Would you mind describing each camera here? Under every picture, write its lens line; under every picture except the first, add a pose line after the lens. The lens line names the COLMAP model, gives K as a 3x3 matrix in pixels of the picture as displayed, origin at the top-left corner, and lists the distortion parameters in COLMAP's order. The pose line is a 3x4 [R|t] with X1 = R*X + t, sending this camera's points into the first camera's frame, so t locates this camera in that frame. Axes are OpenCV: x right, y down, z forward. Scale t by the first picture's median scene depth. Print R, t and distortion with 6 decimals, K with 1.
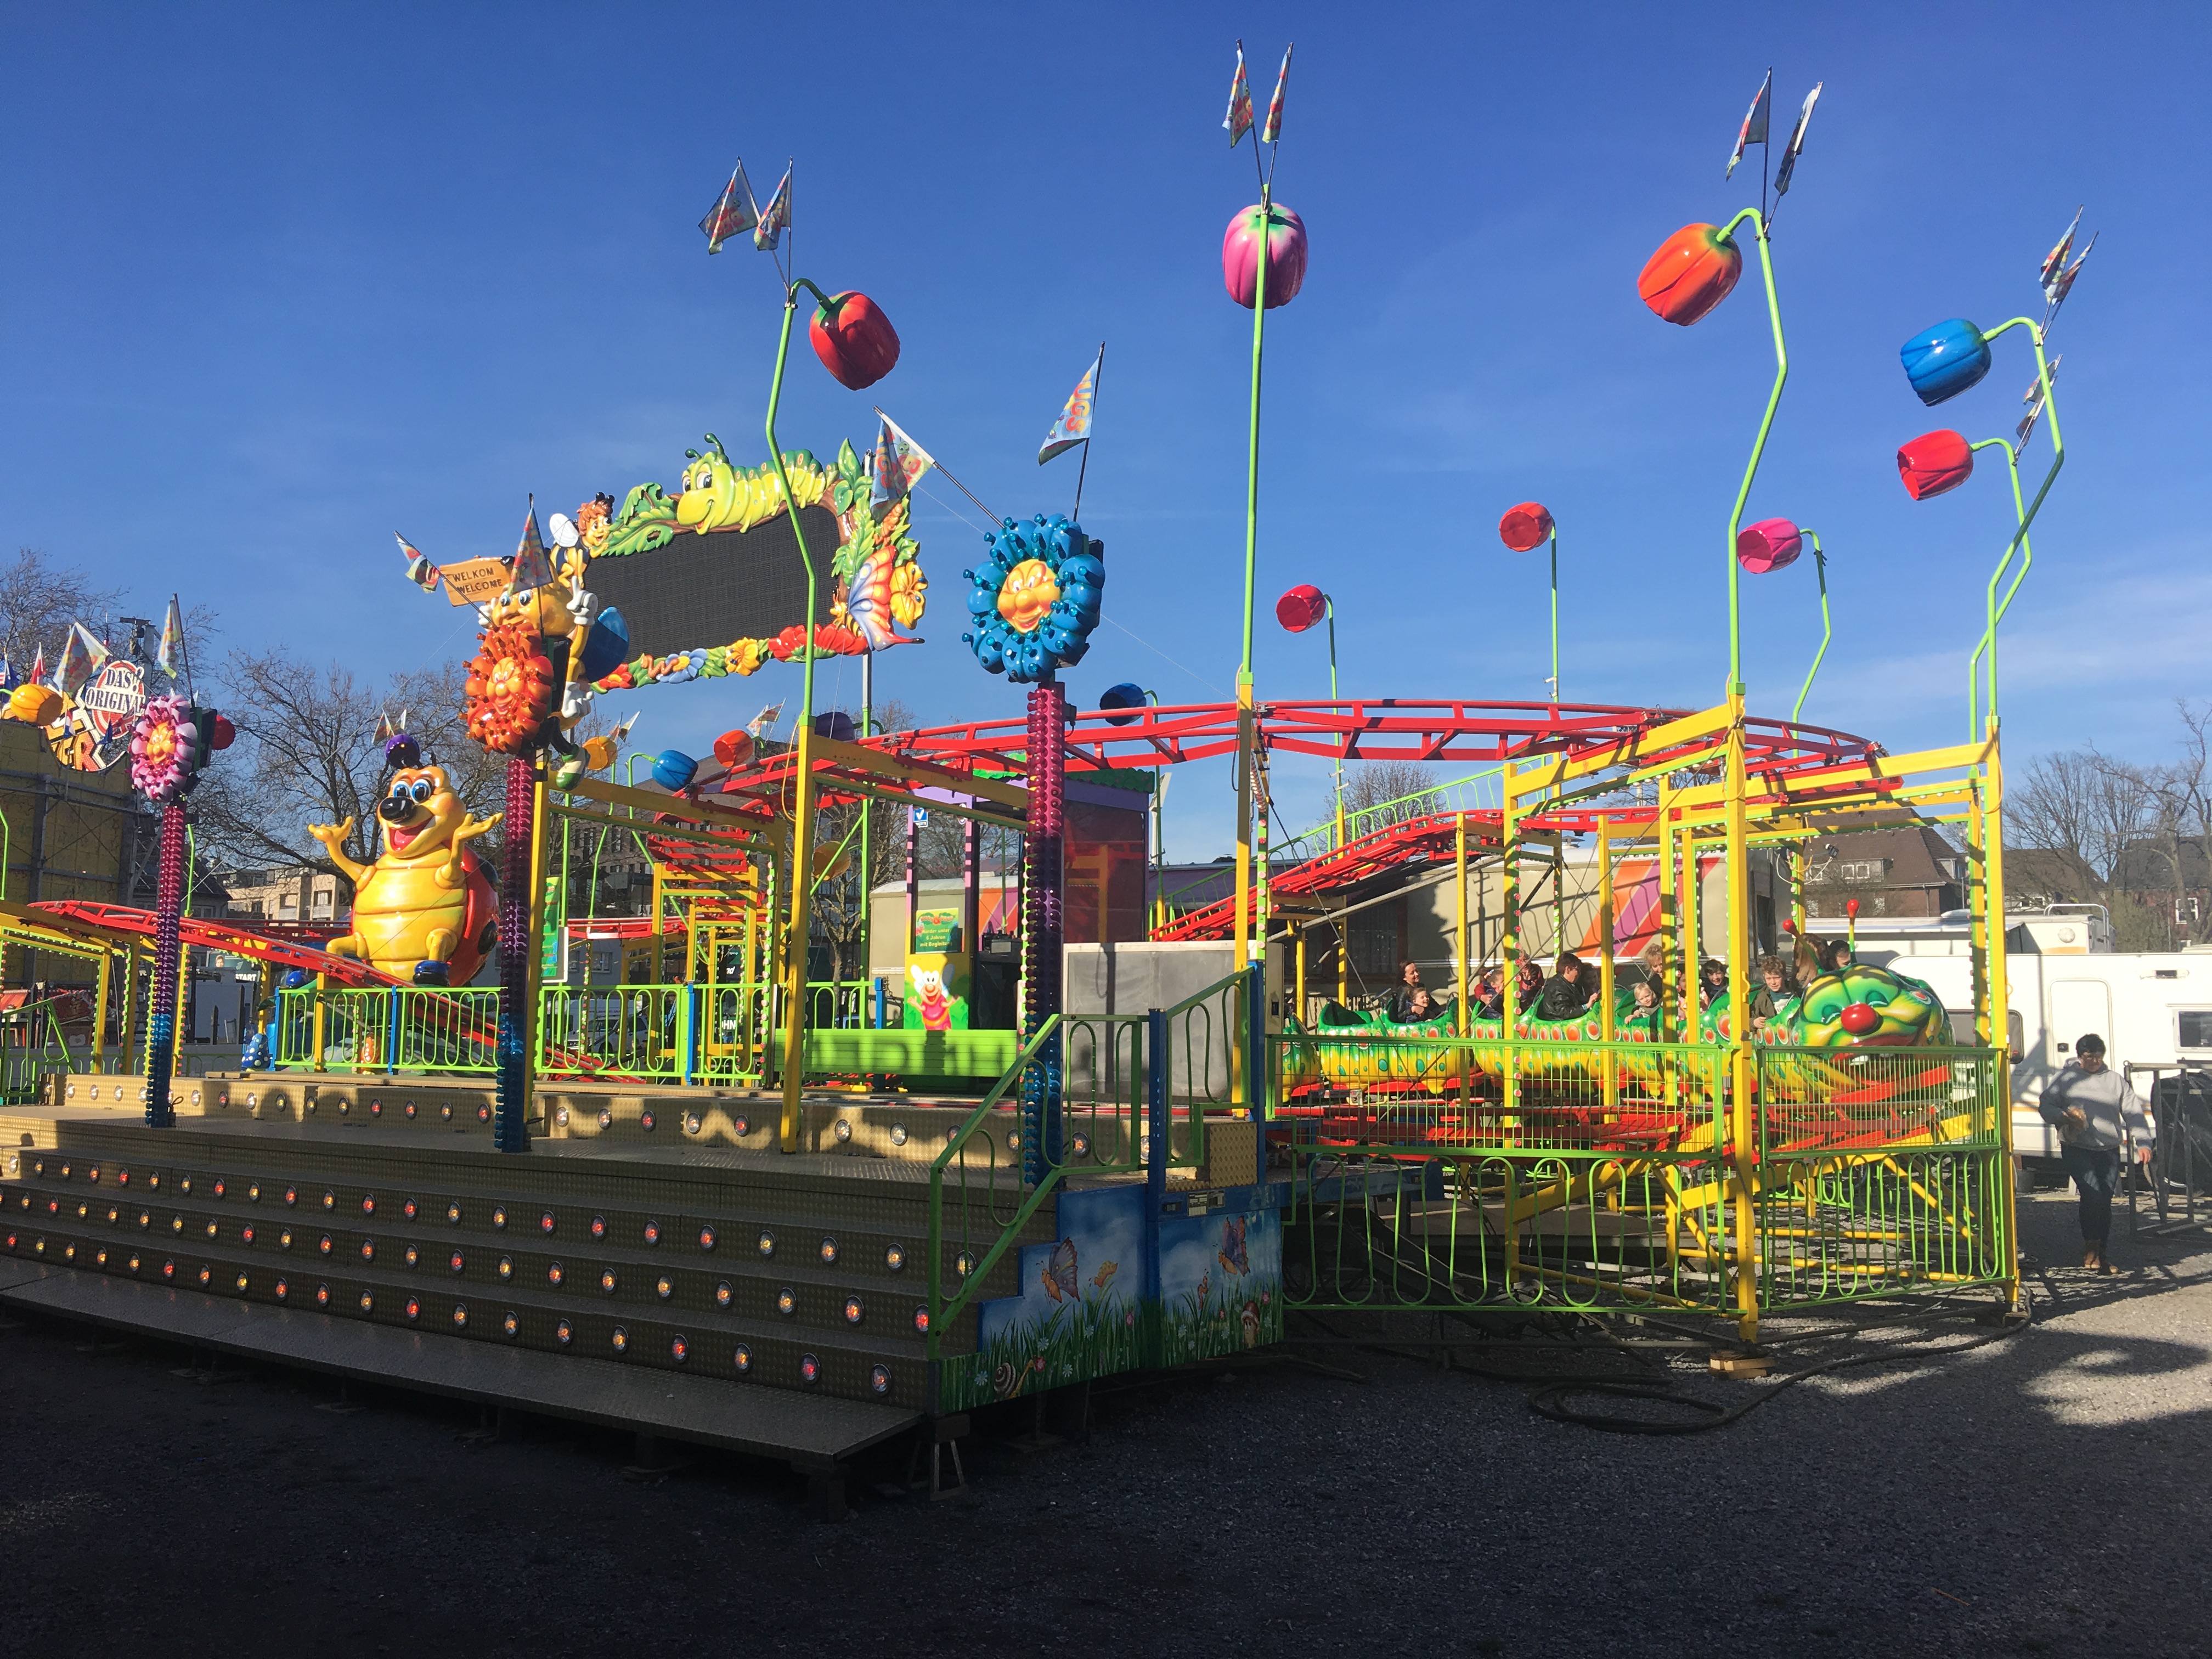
lens RADIAL K [[1887.2, 0, 1105.2], [0, 1887.2, 831.3], [0, 0, 1]] dist [0.031026, -0.009024]
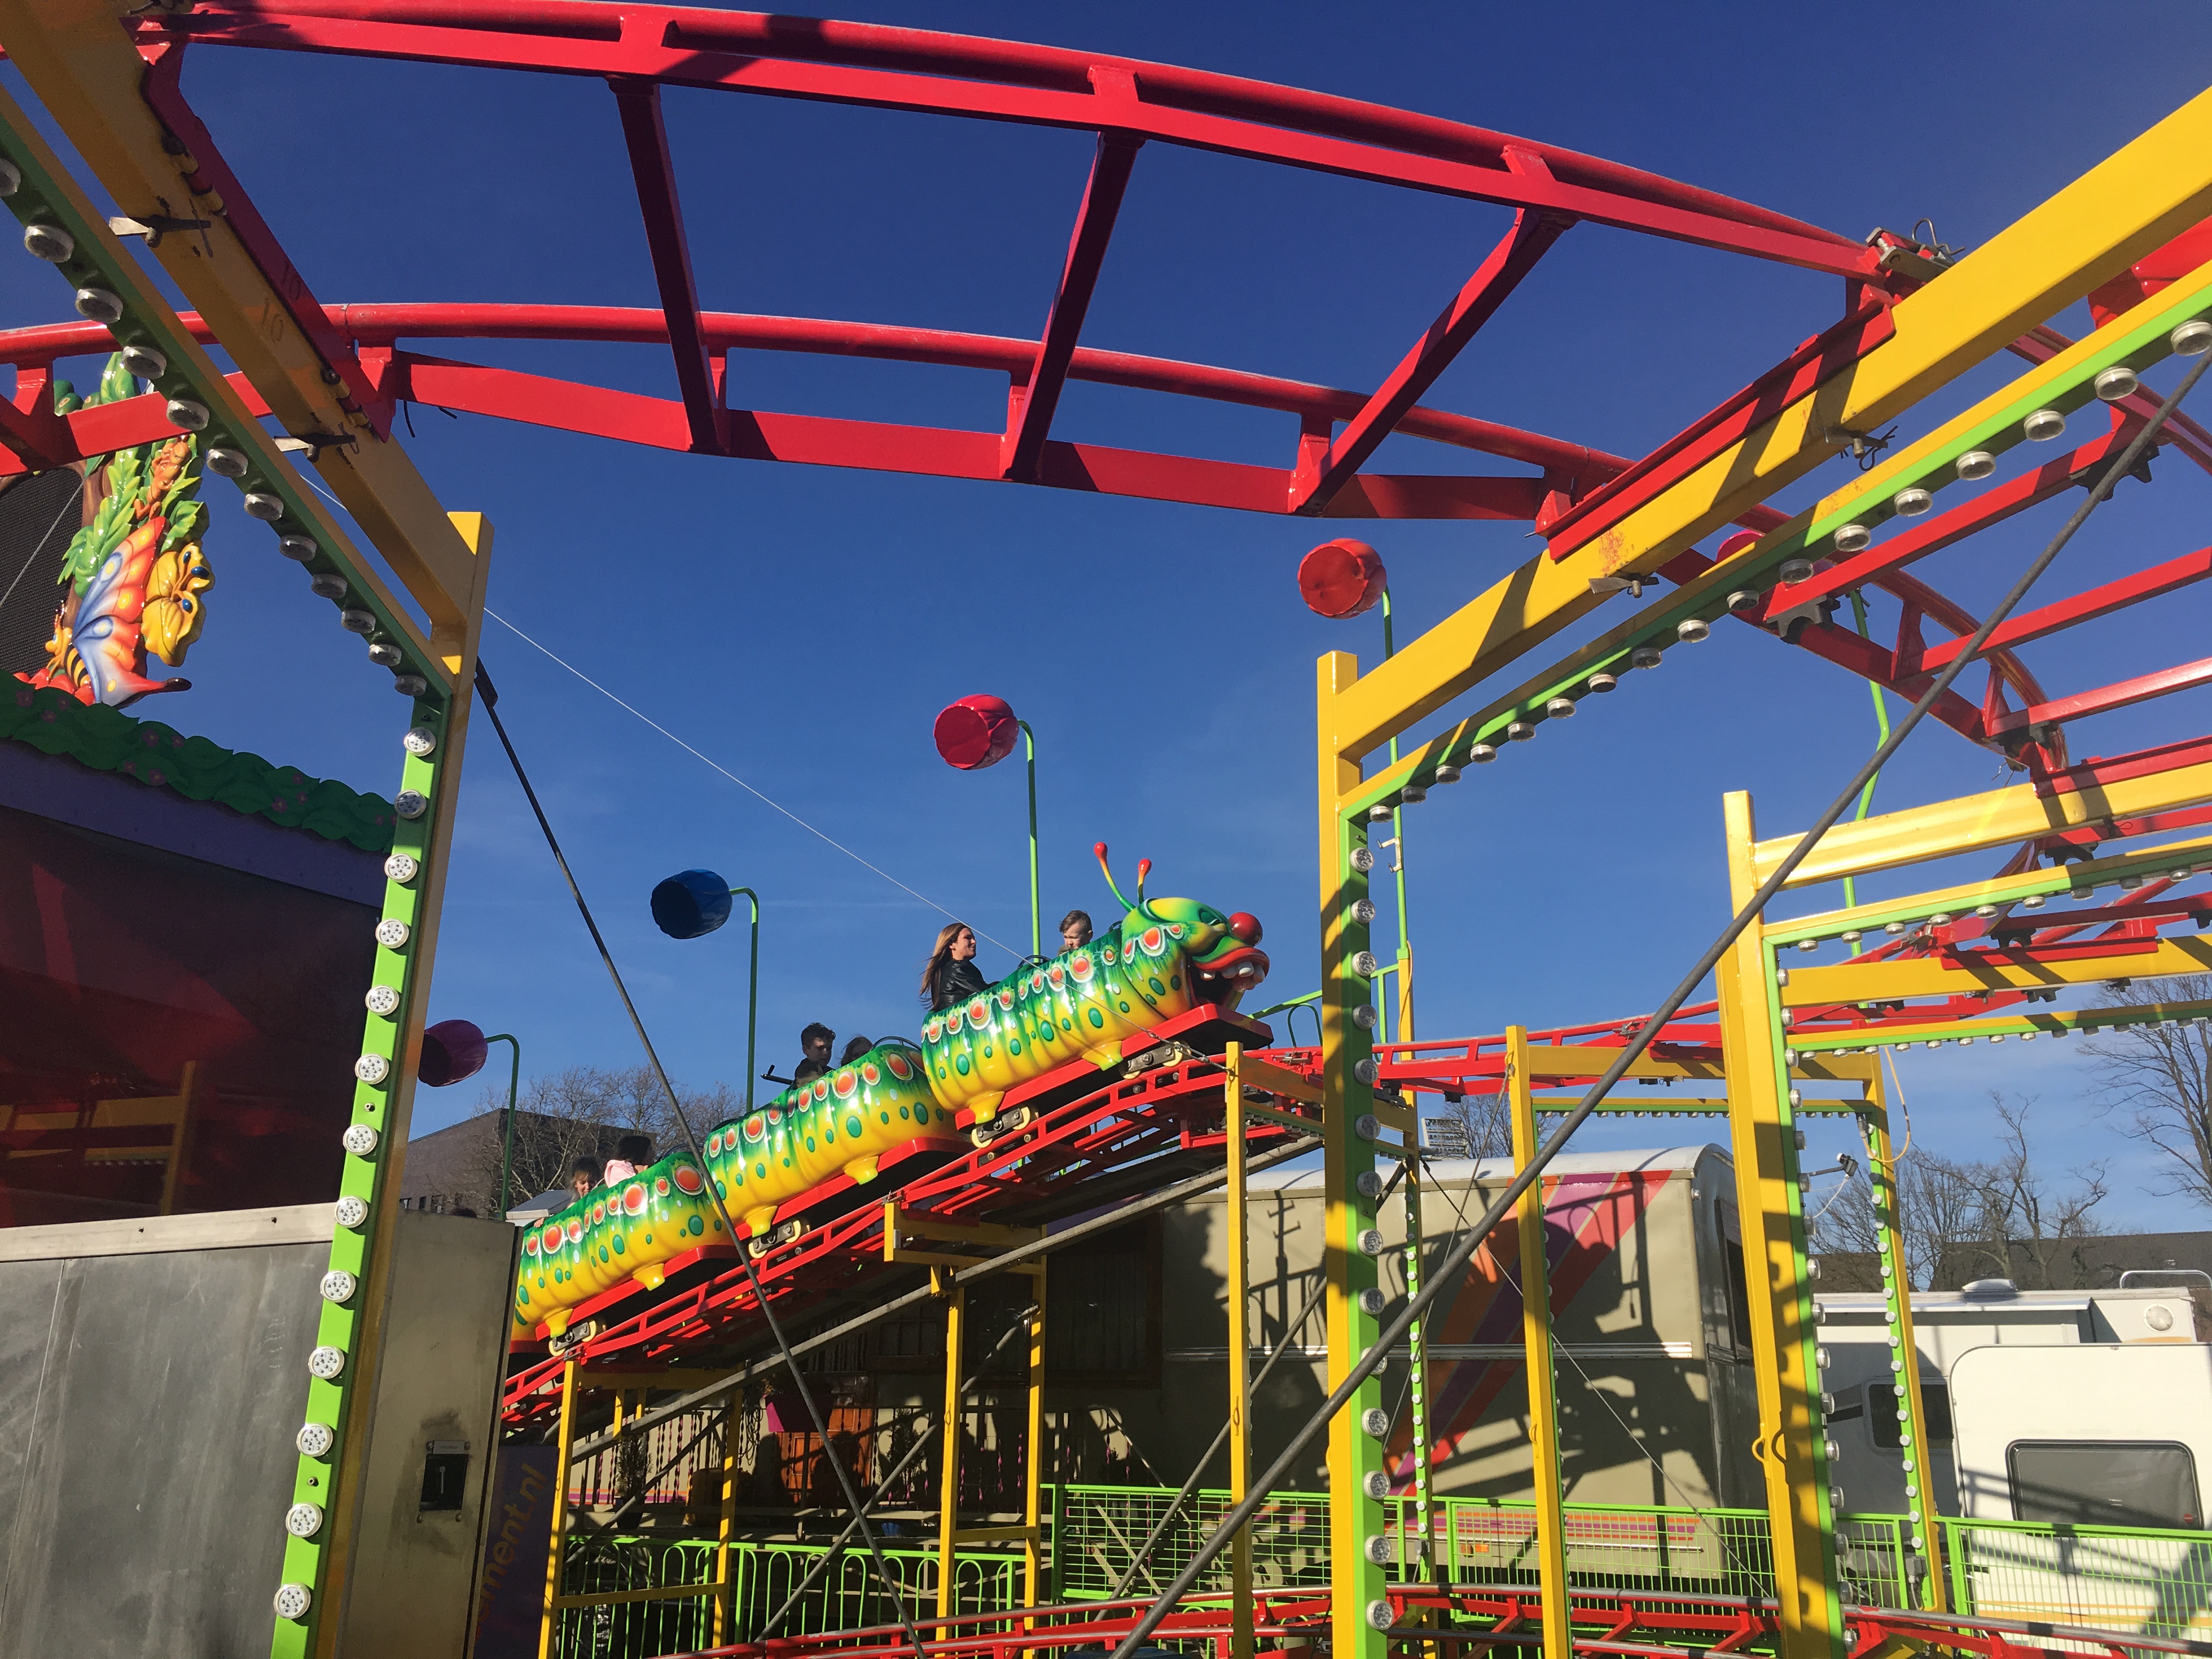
lens RADIAL K [[1887.2, 0, 1104.5], [0, 1887.2, 826.6], [0, 0, 1]] dist [0.031026, -0.009024]
pose [[0.995003, 0.031778, 0.094656, 0.099308], [-0.011365, 0.977885, -0.208836, 0.039693], [-0.099199, 0.206716, 0.973359, 0.475800]]
